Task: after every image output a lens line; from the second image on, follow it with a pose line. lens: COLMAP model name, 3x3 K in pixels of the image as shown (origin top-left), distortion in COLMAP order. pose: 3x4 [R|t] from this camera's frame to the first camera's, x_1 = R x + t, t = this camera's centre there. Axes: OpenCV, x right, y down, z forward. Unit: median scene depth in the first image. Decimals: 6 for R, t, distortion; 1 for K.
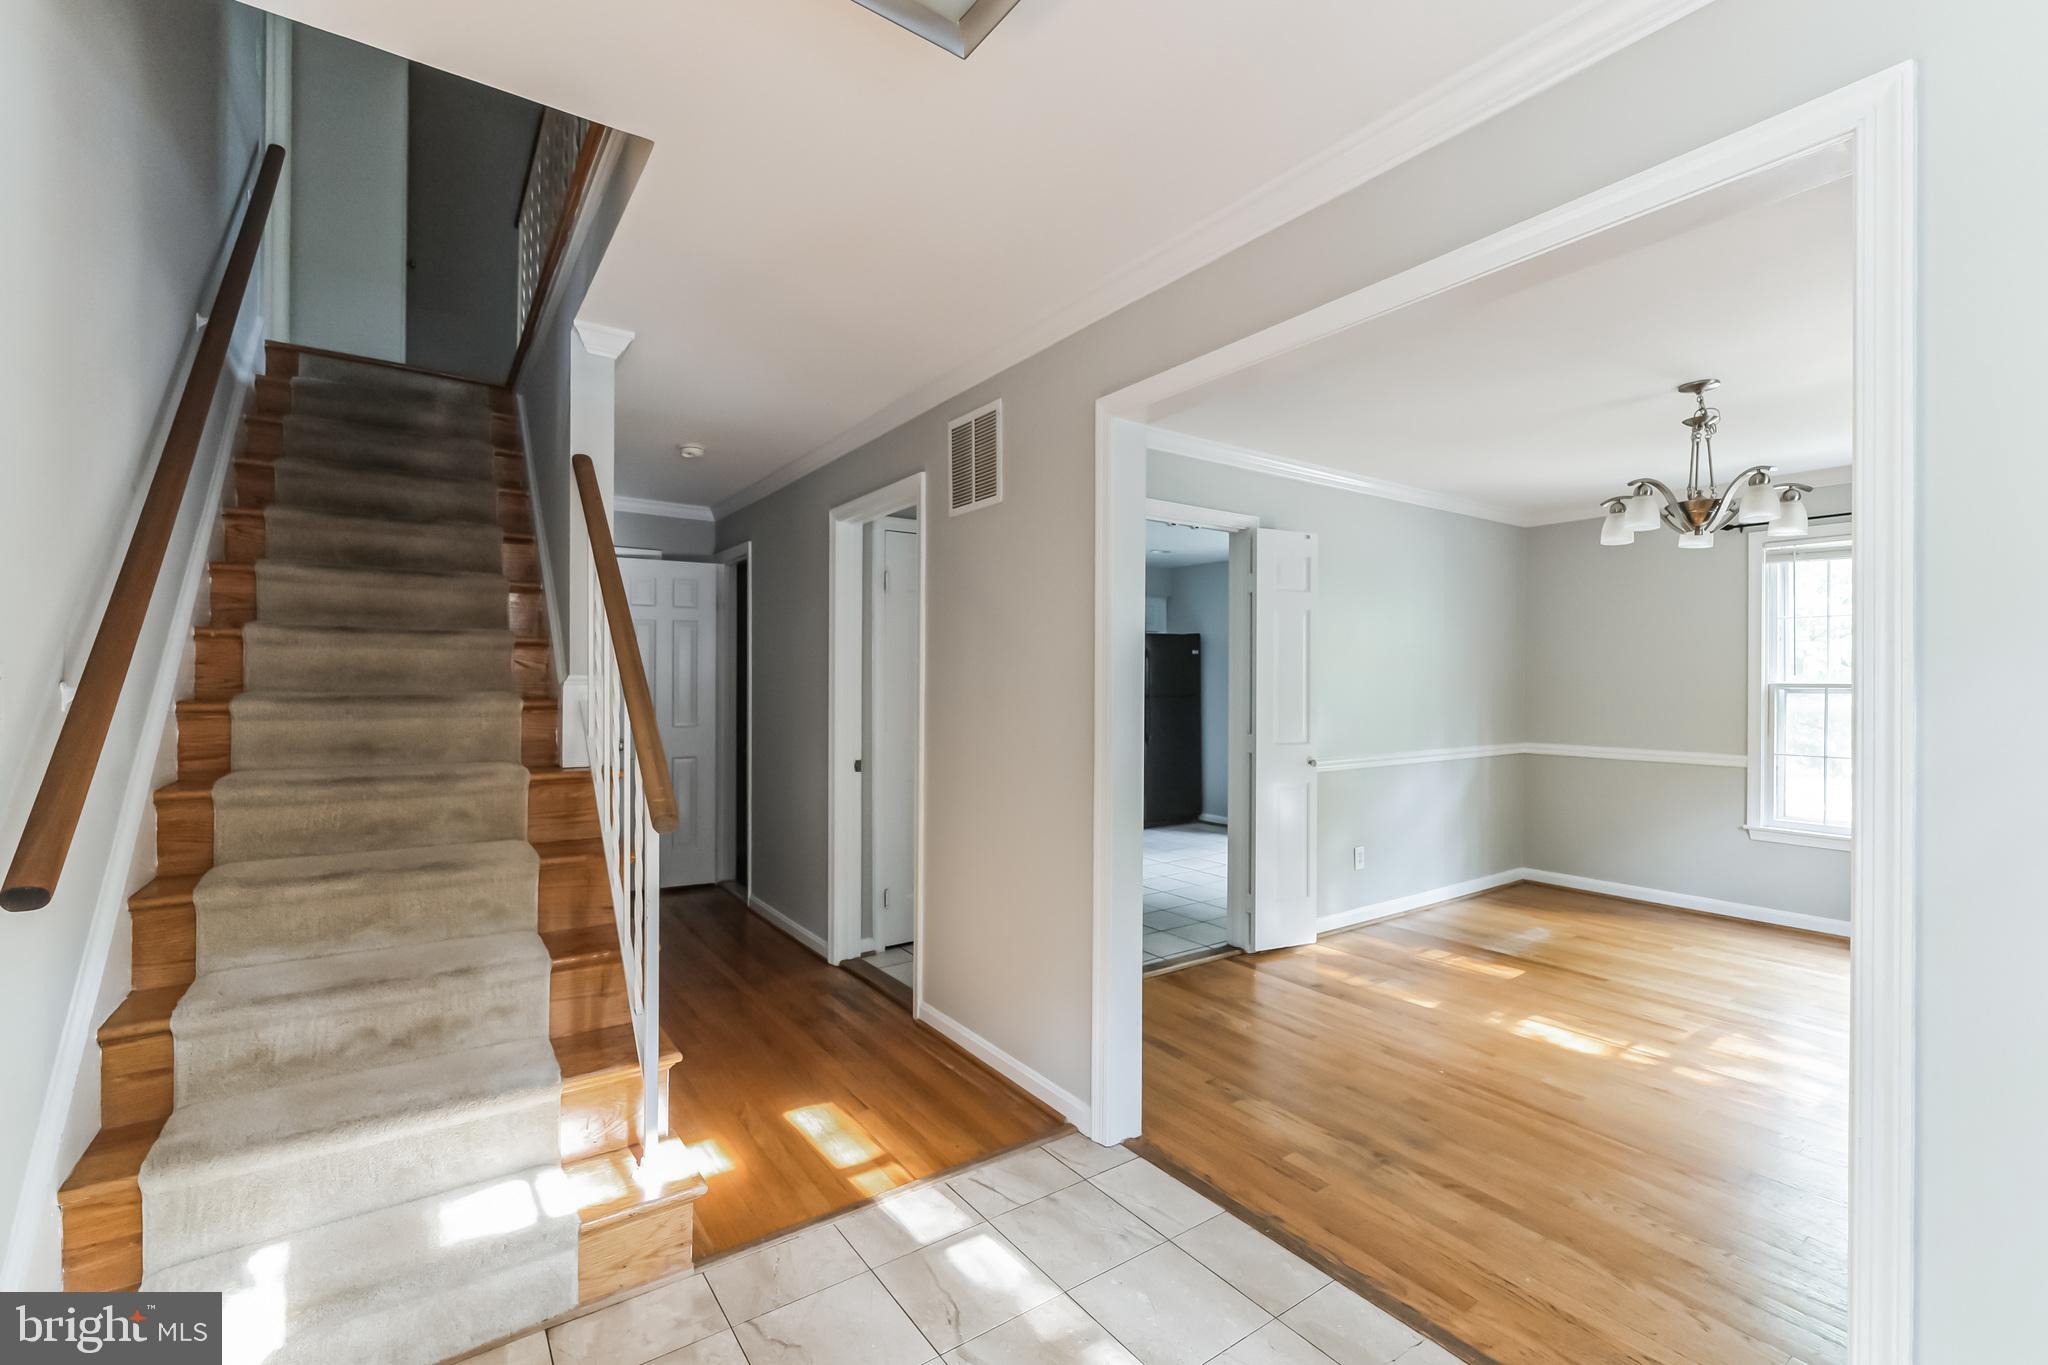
lens RADIAL K [[859.1, 0, 1027.5], [0, 859.1, 689.6], [0, 0, 1]] dist [-0.008294, -0.000197]
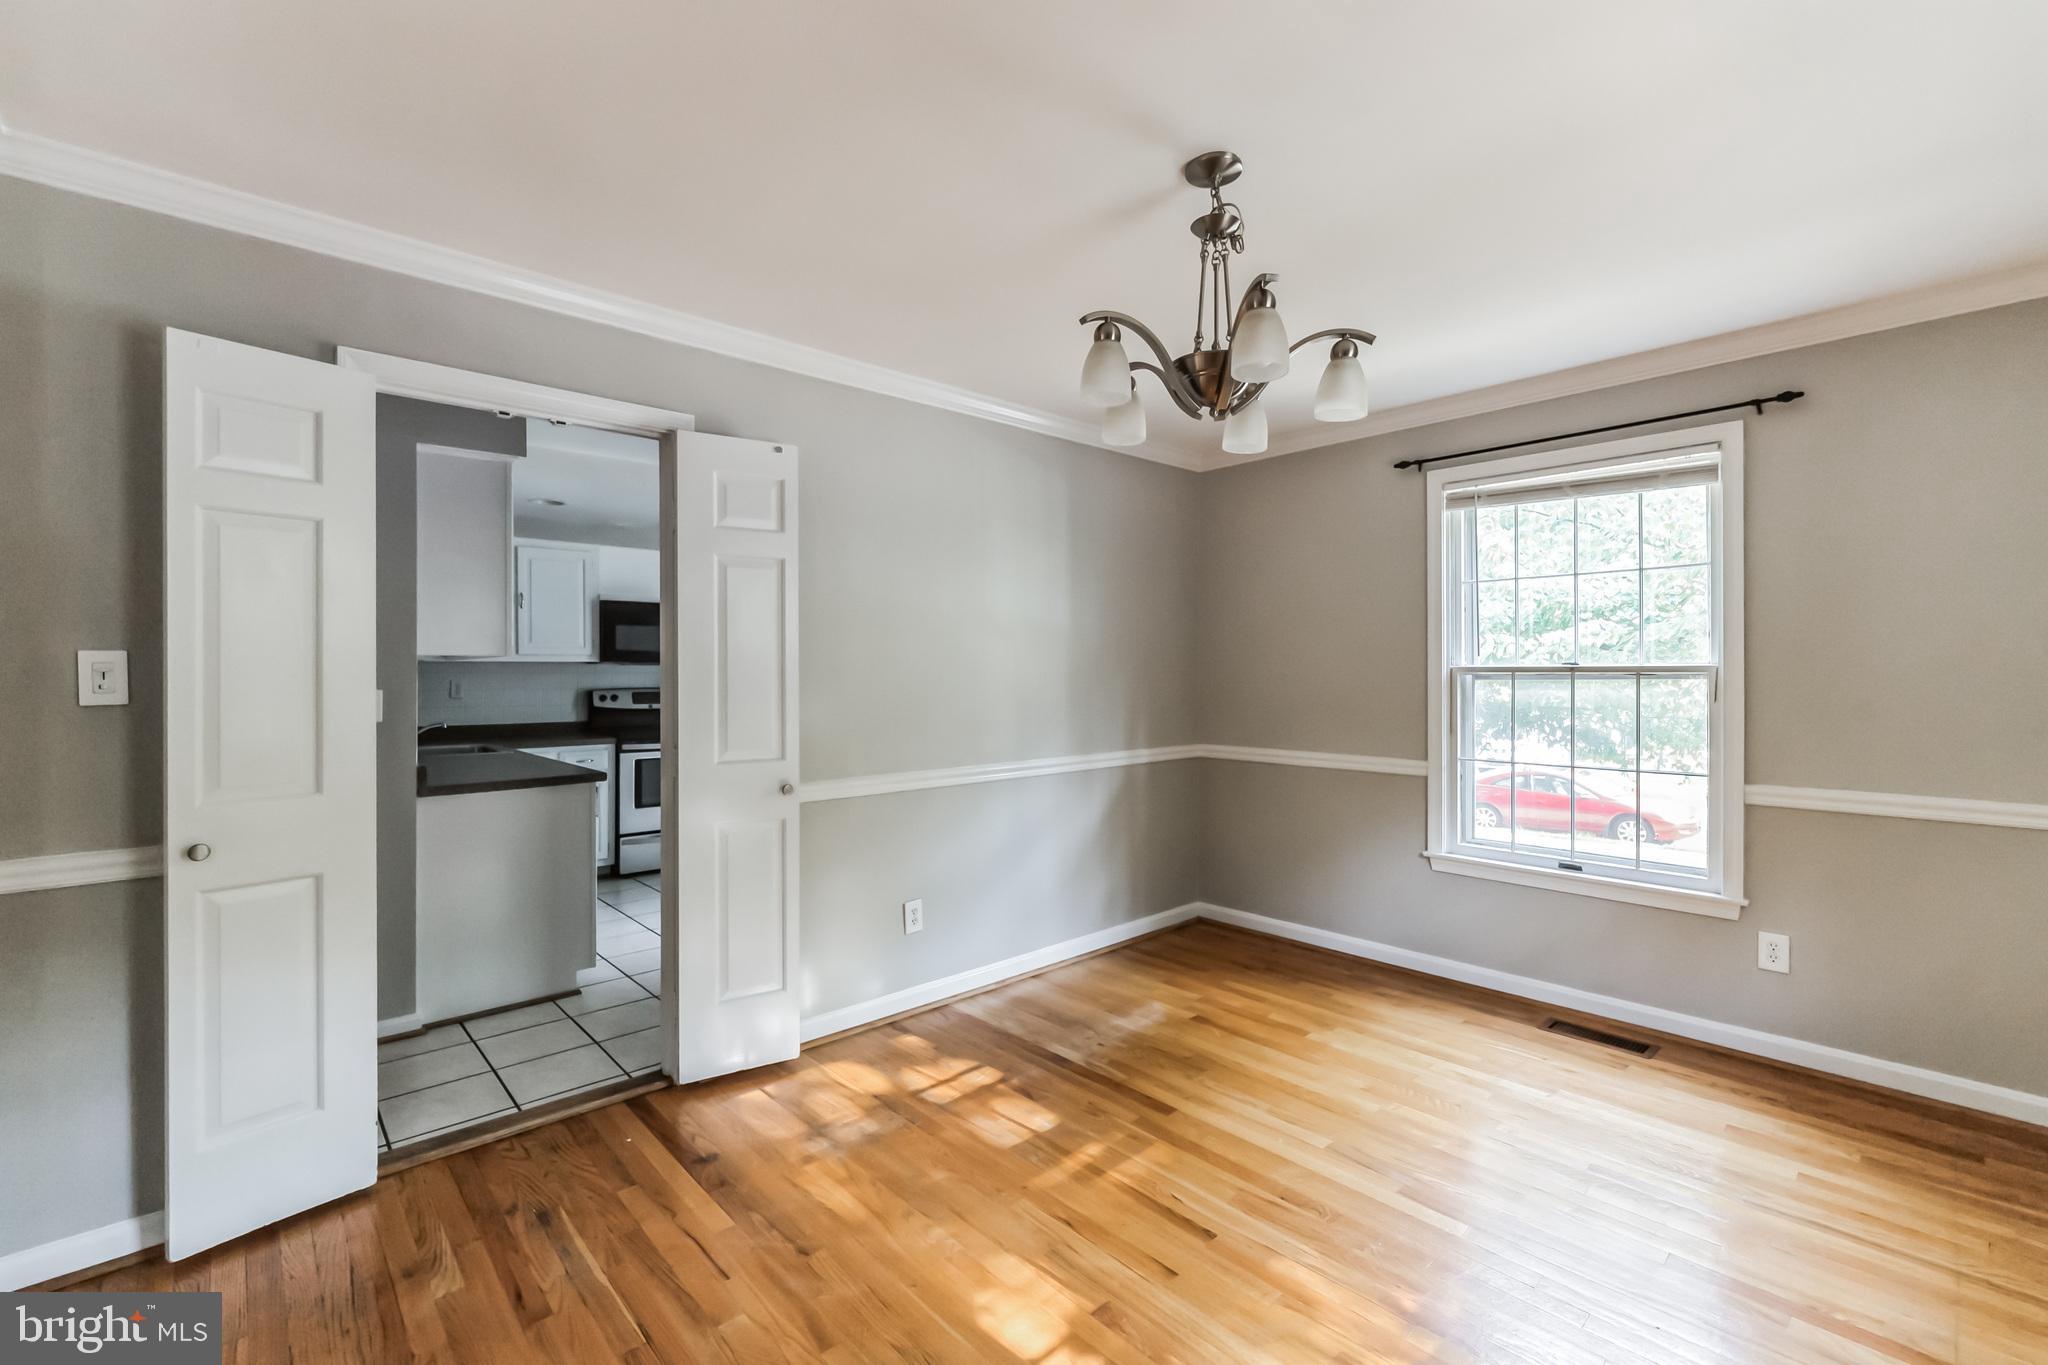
lens RADIAL K [[874.3, 0, 1024.0], [0, 874.3, 682.5], [0, 0, 1]] dist [-0.000085, -0.000174]
pose [[0.990355, -0.006558, 0.138397, 0.396192], [0.005949, 0.999971, 0.004809, 0.000552], [-0.138425, -0.003939, 0.990365, 0.286880]]
